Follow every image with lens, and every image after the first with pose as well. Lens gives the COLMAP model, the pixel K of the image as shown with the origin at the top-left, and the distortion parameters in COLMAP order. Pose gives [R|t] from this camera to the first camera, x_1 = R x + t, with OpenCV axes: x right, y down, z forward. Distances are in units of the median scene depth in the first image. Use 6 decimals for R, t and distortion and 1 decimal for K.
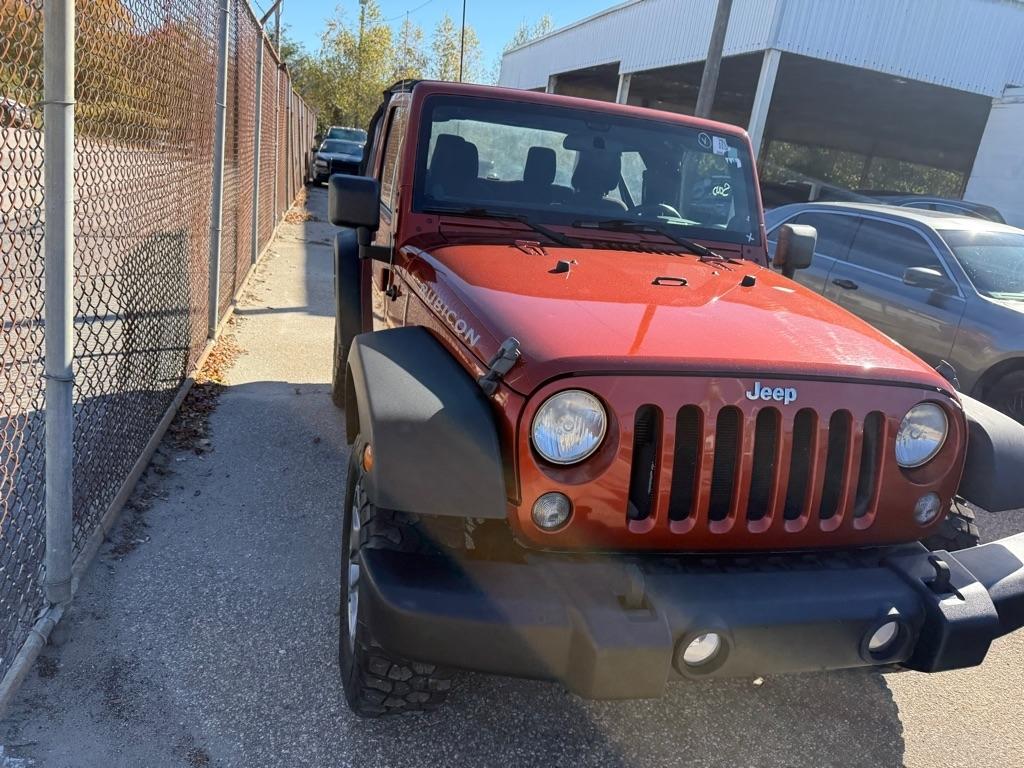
lens RADIAL K [[715.2, 0, 512.1], [0, 715.2, 384.1], [0, 0, 1]] dist [0.005273, -0.008776]
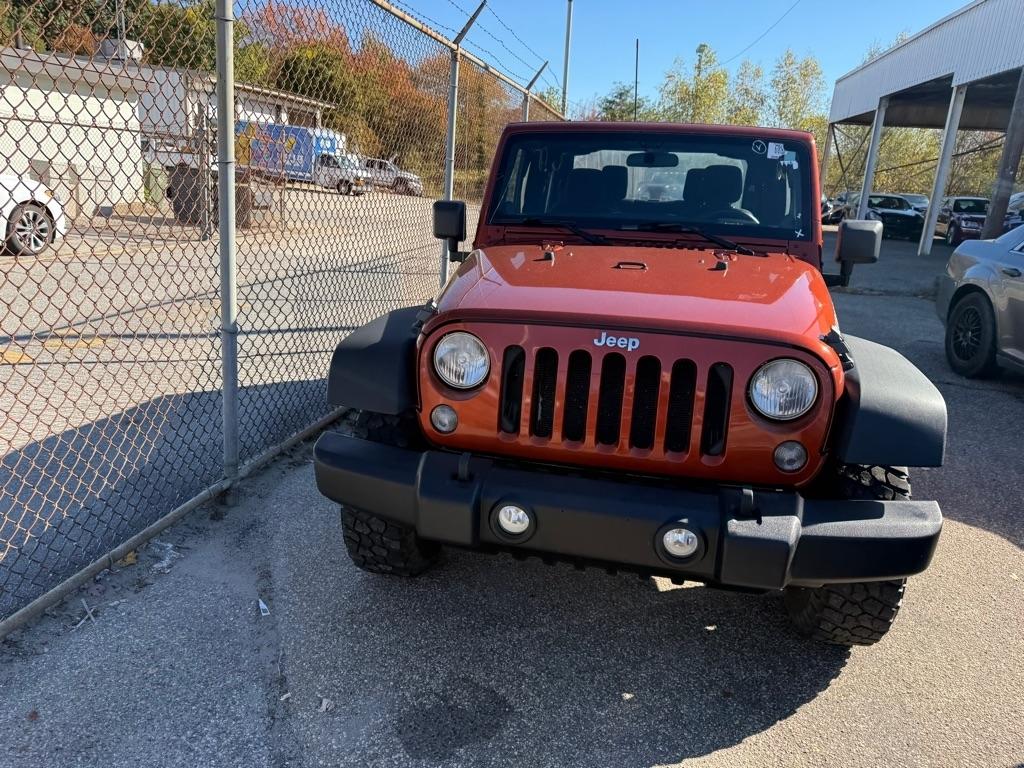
lens RADIAL K [[708.1, 0, 527.1], [0, 708.1, 390.5], [0, 0, 1]] dist [0.029843, -0.038818]
pose [[0.902083, 0.045995, -0.429104, 0.339963], [-0.066240, 0.997279, -0.032355, 0.066852], [0.426449, 0.057611, 0.902675, -0.079268]]
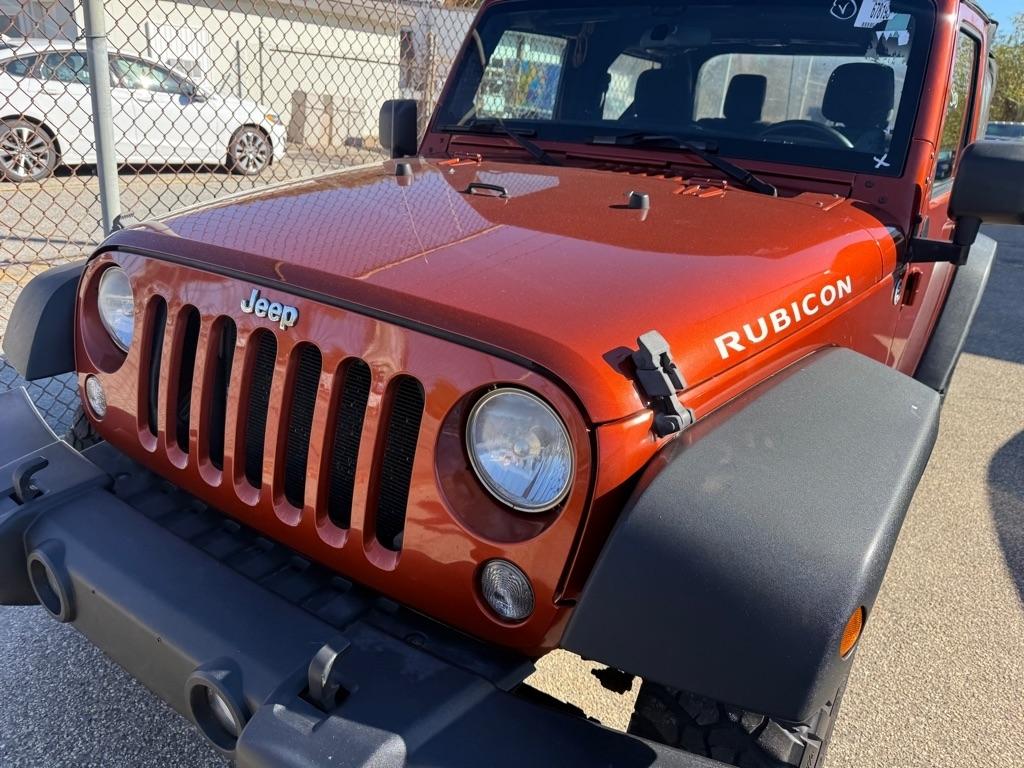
lens RADIAL K [[723.0, 0, 512.9], [0, 723.0, 382.7], [0, 0, 1]] dist [-0.004094, -0.004033]
pose [[0.663077, 0.194008, -0.722973, 0.466185], [-0.206808, 0.975717, 0.072156, -0.007398], [0.719416, 0.101671, 0.687098, 0.313241]]
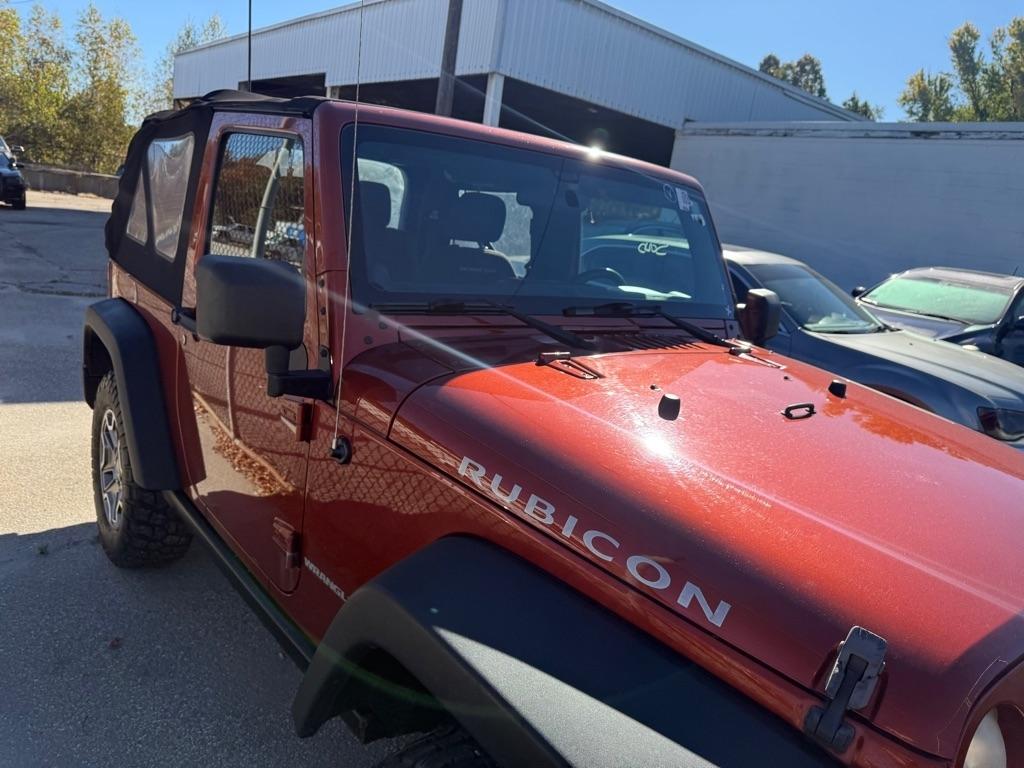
lens RADIAL K [[717.6, 0, 509.4], [0, 717.6, 379.3], [0, 0, 1]] dist [0.002056, -0.006867]
pose [[0.913889, -0.095639, 0.394537, -0.185010], [0.104374, 0.994538, -0.000684, -0.118540], [-0.392316, 0.041805, 0.918880, 0.266207]]
